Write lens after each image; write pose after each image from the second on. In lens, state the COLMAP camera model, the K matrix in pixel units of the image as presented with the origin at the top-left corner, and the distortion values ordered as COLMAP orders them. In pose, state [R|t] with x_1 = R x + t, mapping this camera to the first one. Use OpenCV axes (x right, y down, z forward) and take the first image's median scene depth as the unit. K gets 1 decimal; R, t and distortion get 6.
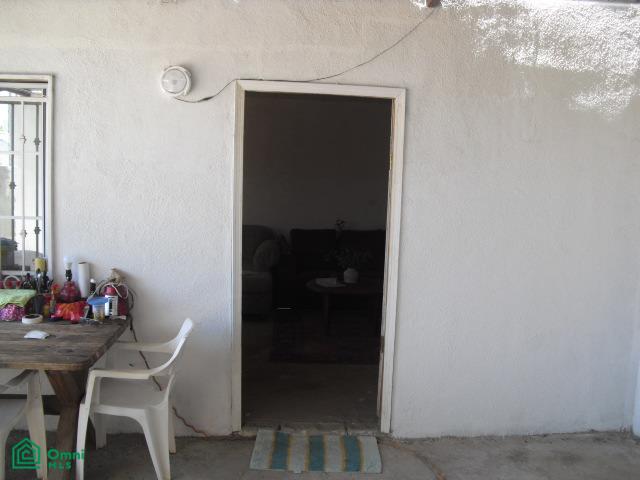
lens RADIAL K [[668.7, 0, 318.0], [0, 668.7, 242.3], [0, 0, 1]] dist [-0.214406, 0.238603]
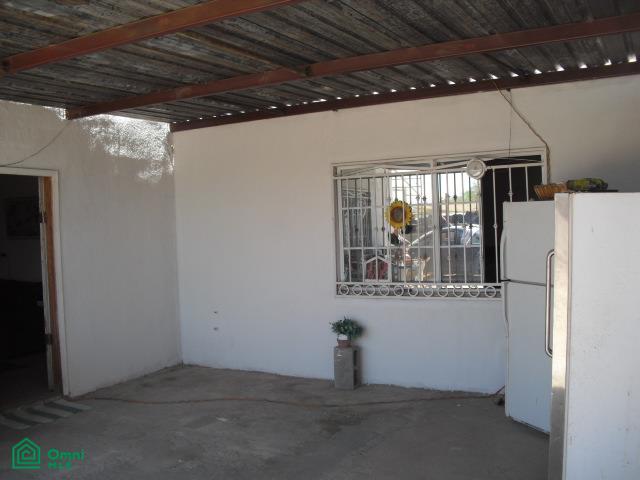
lens RADIAL K [[668.7, 0, 318.0], [0, 668.7, 242.3], [0, 0, 1]] dist [-0.214406, 0.238603]
pose [[0.548965, -0.078097, 0.832189, -0.824737], [0.139518, 0.990219, 0.000892, 0.022218], [-0.824119, 0.115616, 0.554492, -0.353838]]
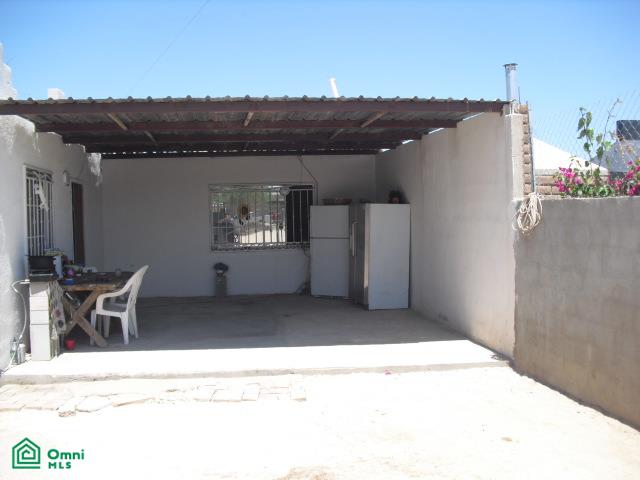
lens RADIAL K [[668.7, 0, 318.0], [0, 668.7, 242.3], [0, 0, 1]] dist [-0.214406, 0.238603]
pose [[-0.031090, -0.069105, 0.997125, -2.659837], [0.119494, 0.990195, 0.072351, -0.055201], [-0.992348, 0.121400, -0.022528, 0.093199]]
